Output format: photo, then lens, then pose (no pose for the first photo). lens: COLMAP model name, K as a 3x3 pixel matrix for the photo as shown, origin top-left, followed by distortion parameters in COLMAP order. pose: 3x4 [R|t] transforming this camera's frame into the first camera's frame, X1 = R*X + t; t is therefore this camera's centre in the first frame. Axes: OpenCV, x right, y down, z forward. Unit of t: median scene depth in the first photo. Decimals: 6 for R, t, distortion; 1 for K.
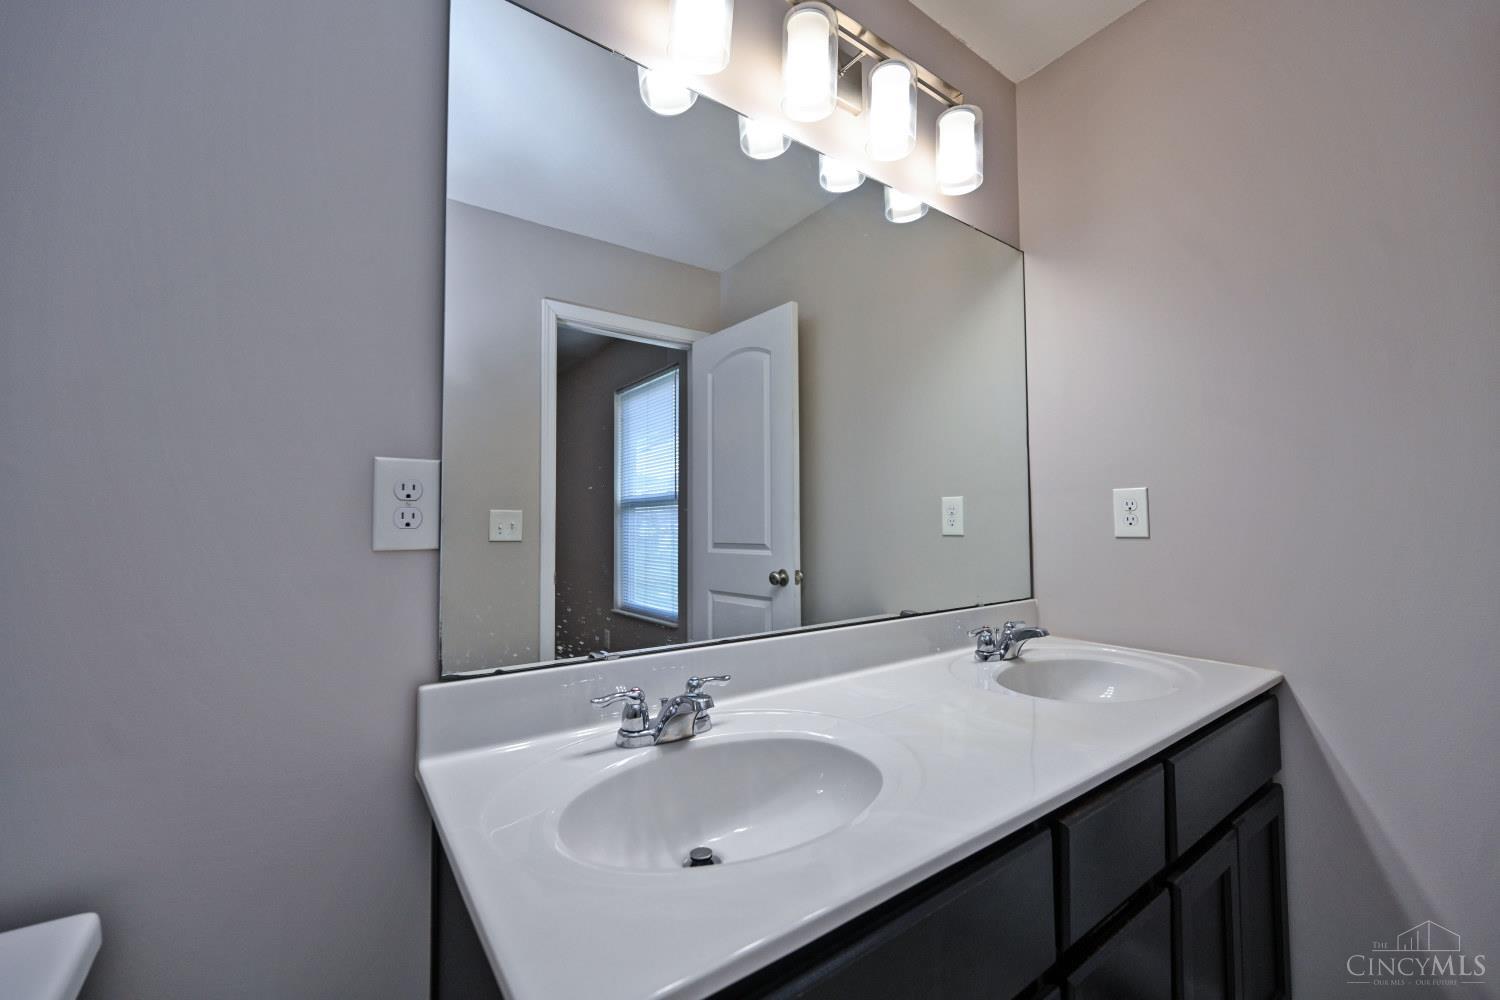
lens RADIAL K [[605.5, 0, 741.5], [0, 605.5, 508.4], [0, 0, 1]] dist [0.005959, -0.000484]
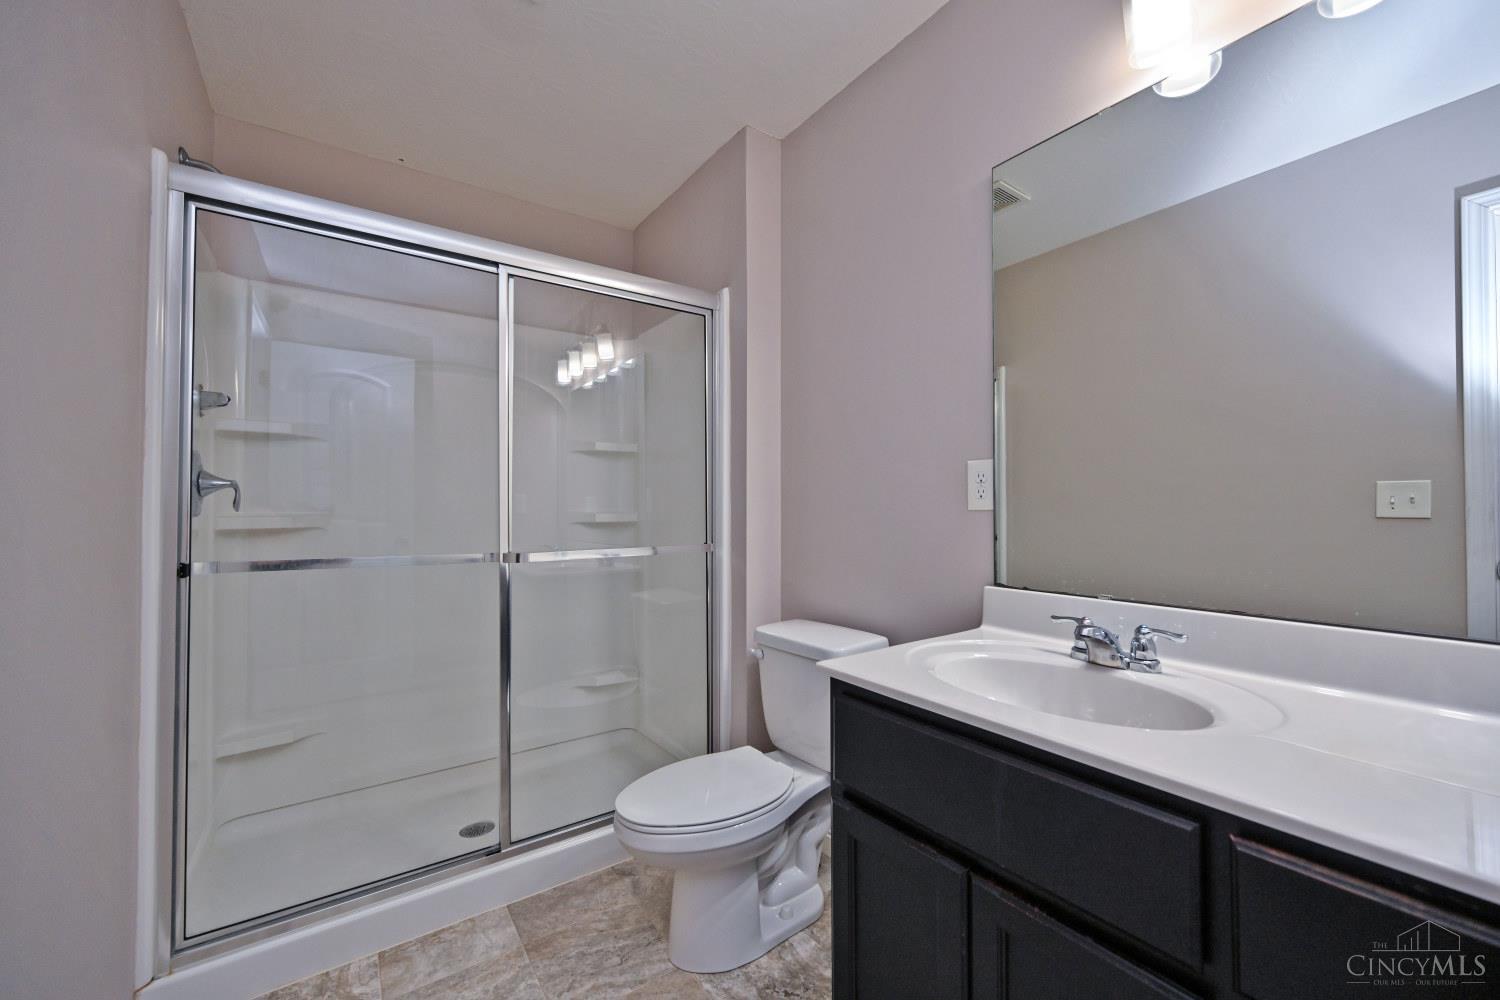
lens RADIAL K [[605.5, 0, 750.6], [0, 605.5, 498.6], [0, 0, 1]] dist [0.005959, -0.000484]
pose [[-0.015695, -0.007163, -0.999851, 1.277308], [0.026847, 0.999611, -0.007582, 0.027201], [0.999516, -0.026962, -0.015497, 0.323244]]
